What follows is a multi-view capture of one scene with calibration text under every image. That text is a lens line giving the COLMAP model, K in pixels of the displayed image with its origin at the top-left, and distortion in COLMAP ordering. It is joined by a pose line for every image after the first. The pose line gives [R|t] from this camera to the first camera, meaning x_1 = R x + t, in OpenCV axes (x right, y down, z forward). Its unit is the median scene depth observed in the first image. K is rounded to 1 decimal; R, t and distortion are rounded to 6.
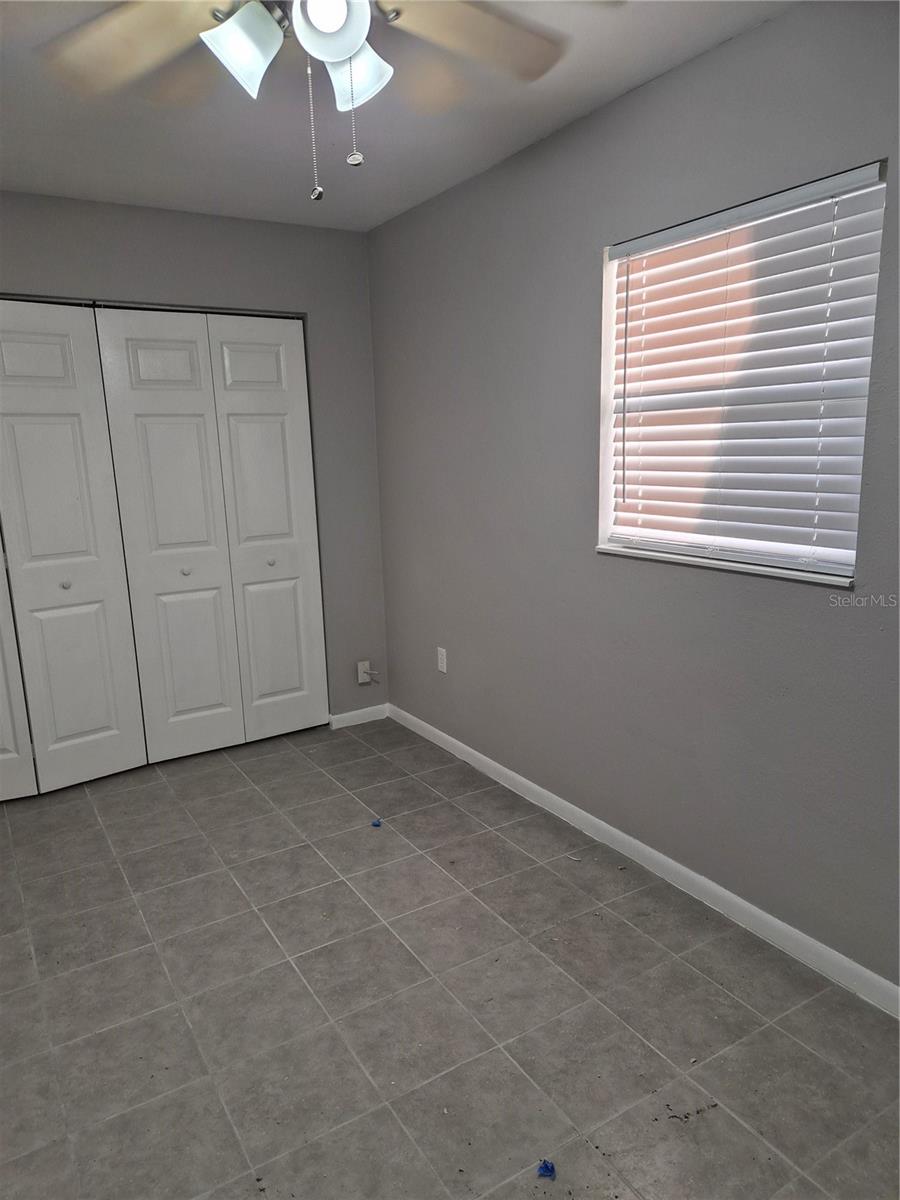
lens RADIAL K [[797.2, 0, 444.0], [0, 797.2, 603.8], [0, 0, 1]] dist [0.056169, -0.040977]
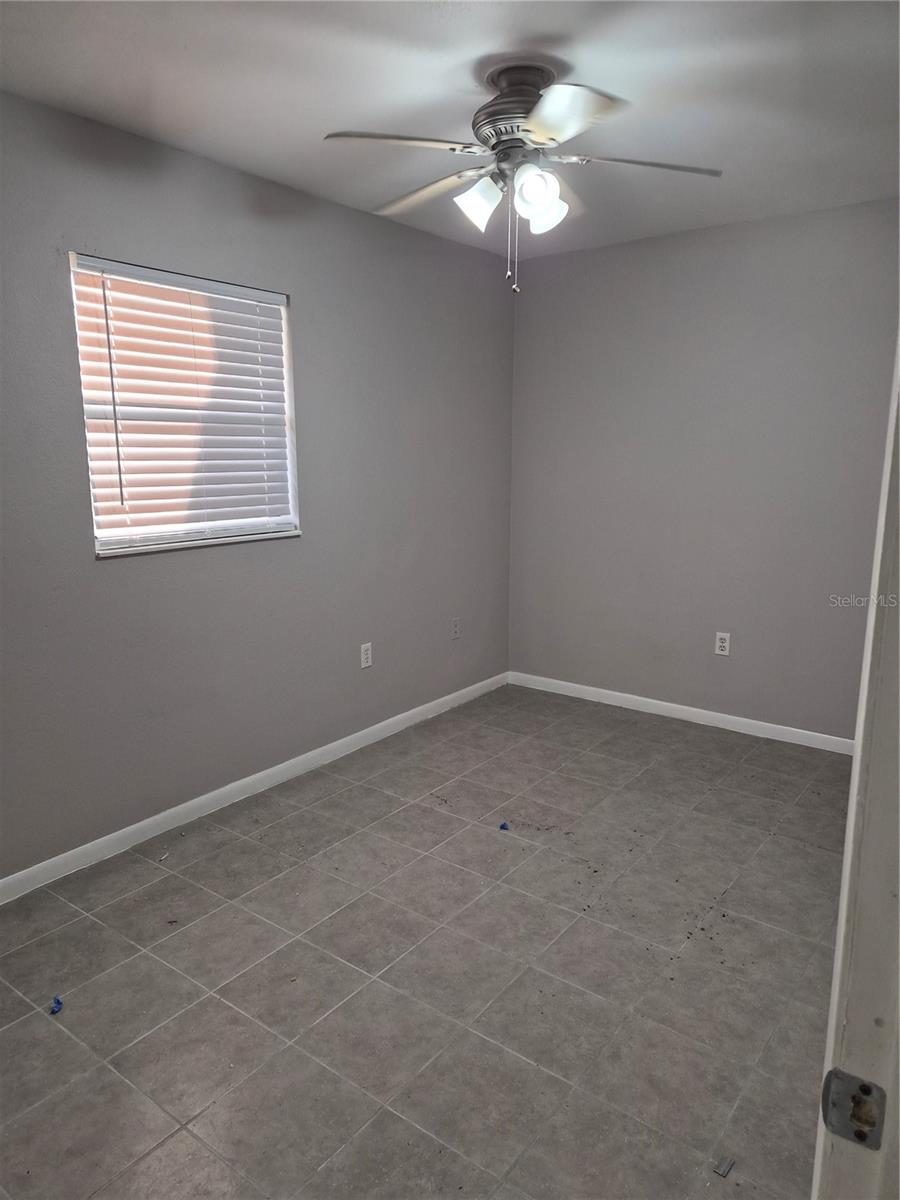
lens RADIAL K [[797.2, 0, 441.8], [0, 797.2, 593.3], [0, 0, 1]] dist [0.056169, -0.040977]
pose [[-0.354790, -0.141423, 0.924188, -1.058403], [0.196648, 0.955093, 0.221645, -0.193647], [-0.914031, 0.260377, -0.311047, 1.128056]]
